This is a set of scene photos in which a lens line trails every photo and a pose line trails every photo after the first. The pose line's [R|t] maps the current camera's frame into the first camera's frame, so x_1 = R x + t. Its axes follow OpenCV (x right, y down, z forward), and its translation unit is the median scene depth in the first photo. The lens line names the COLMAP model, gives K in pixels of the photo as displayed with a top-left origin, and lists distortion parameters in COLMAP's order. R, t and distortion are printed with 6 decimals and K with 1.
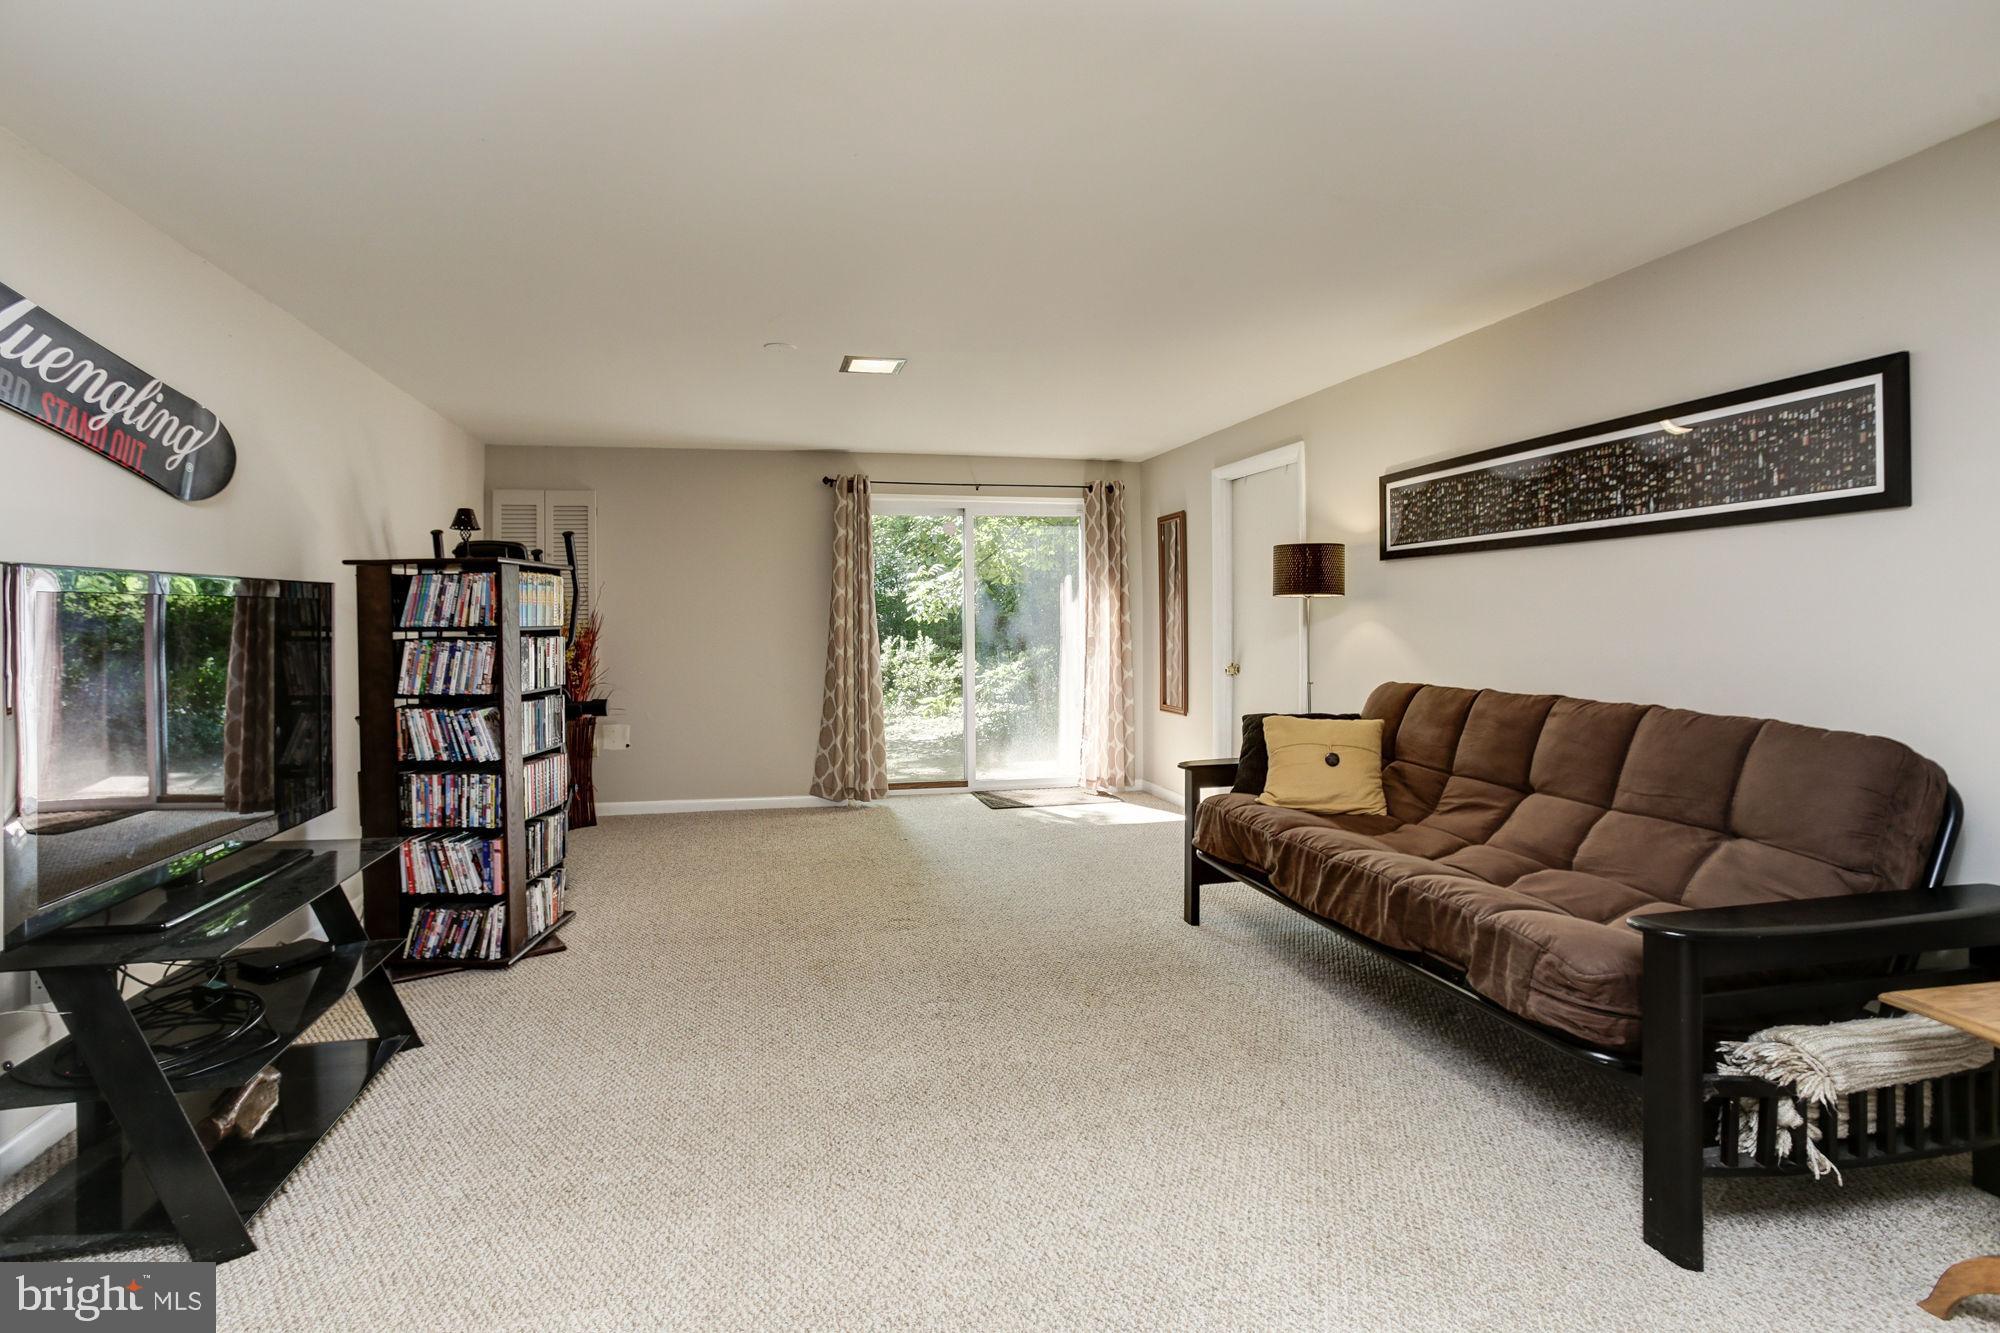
lens RADIAL K [[946.9, 0, 946.4], [0, 946.9, 628.2], [0, 0, 1]] dist [-0.058644, 0.036540]
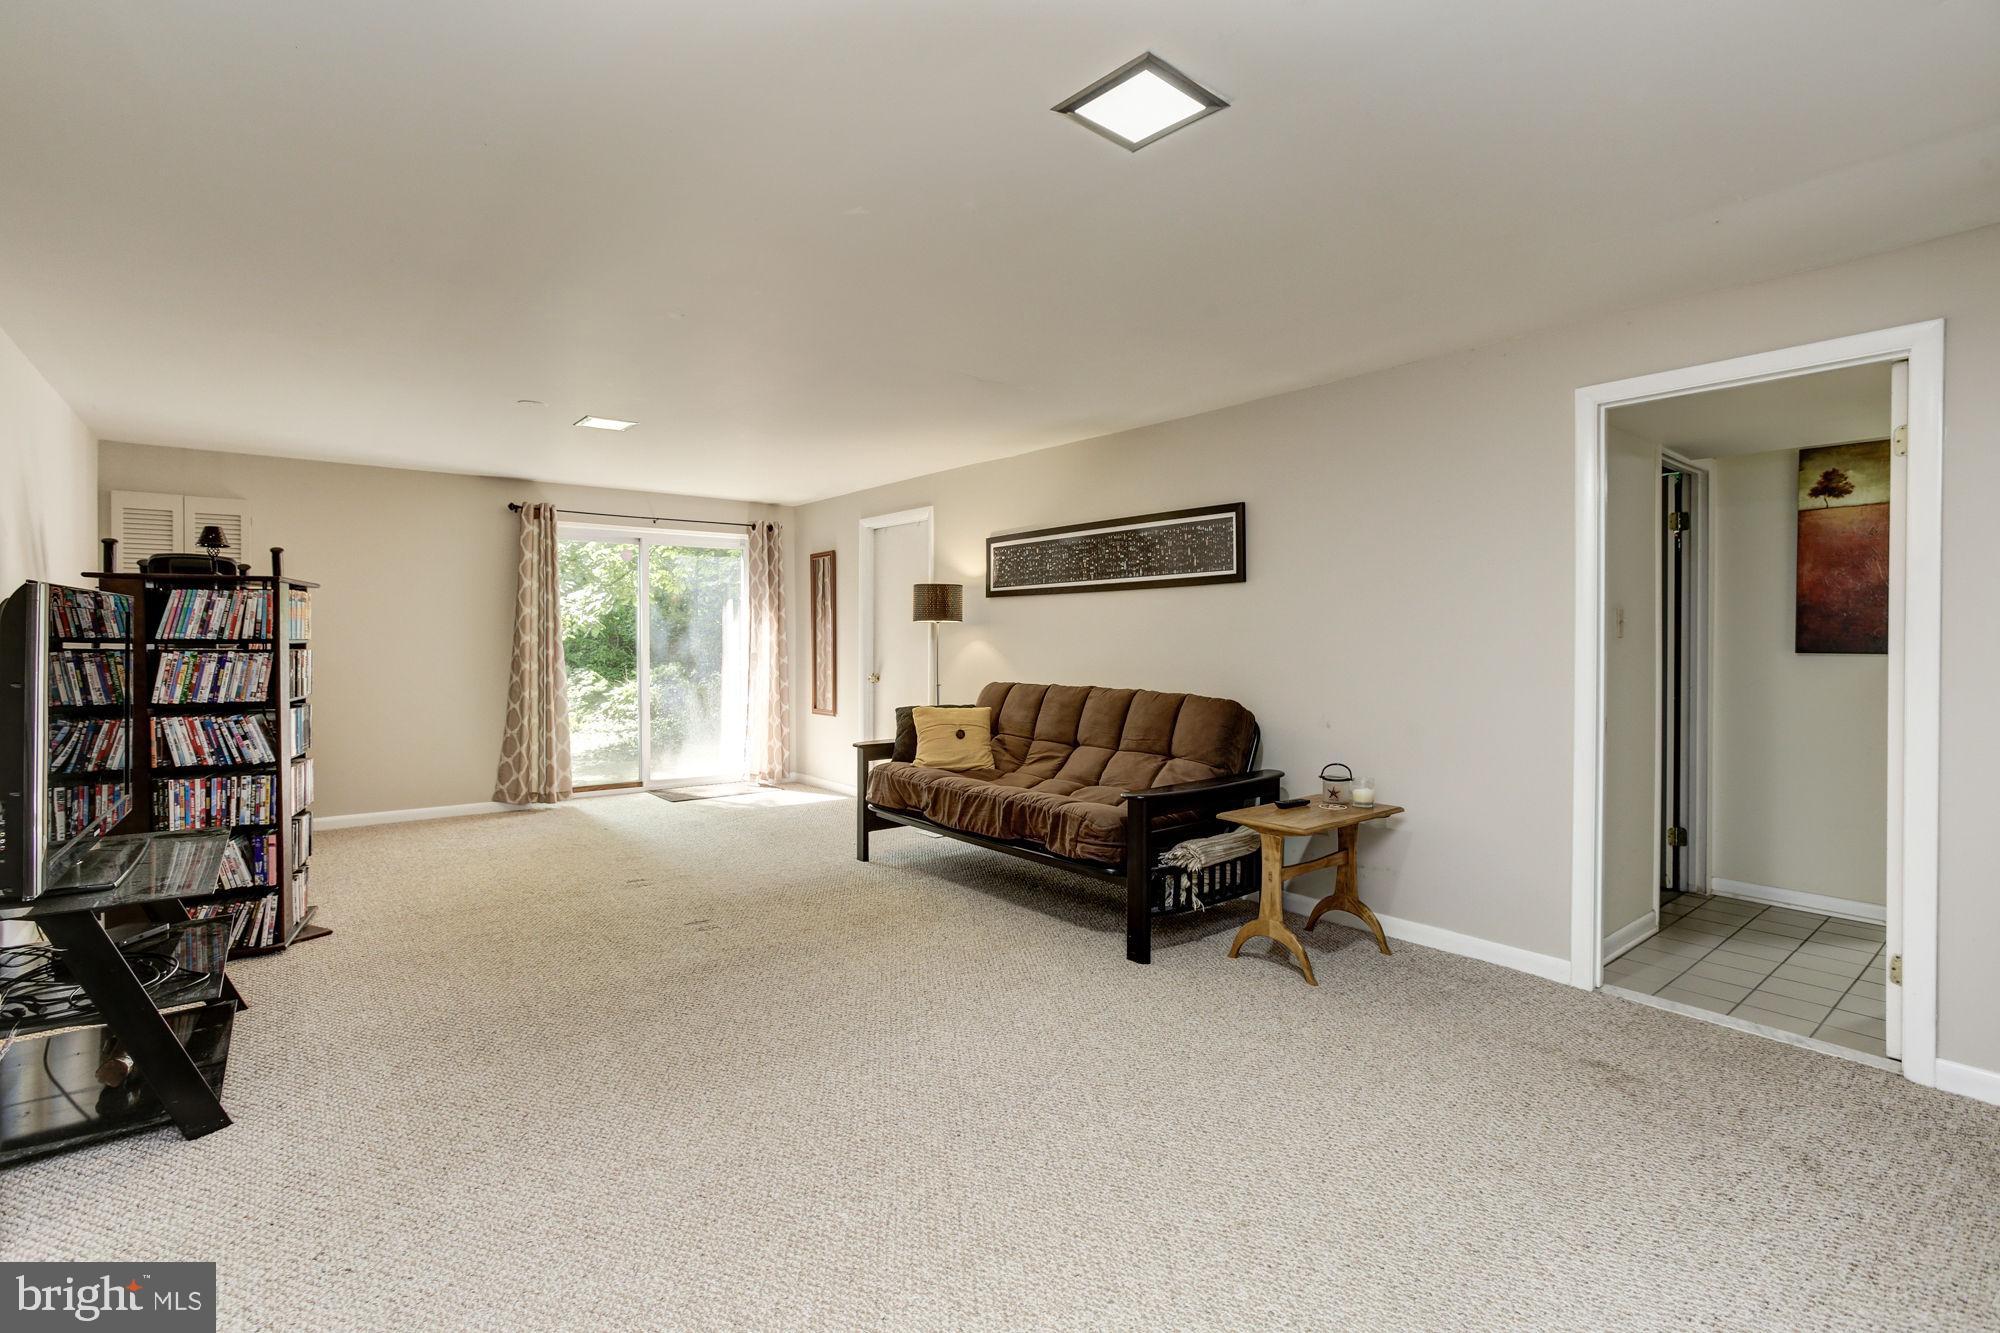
lens RADIAL K [[905.2, 0, 1000.0], [0, 905.2, 666.5], [0, 0, 1]] dist [0.000663, 0.000188]
pose [[0.889633, -0.006787, 0.456625, -0.203984], [-0.002668, 0.999795, 0.020060, 0.006300], [-0.456668, -0.019064, 0.889433, -0.326092]]
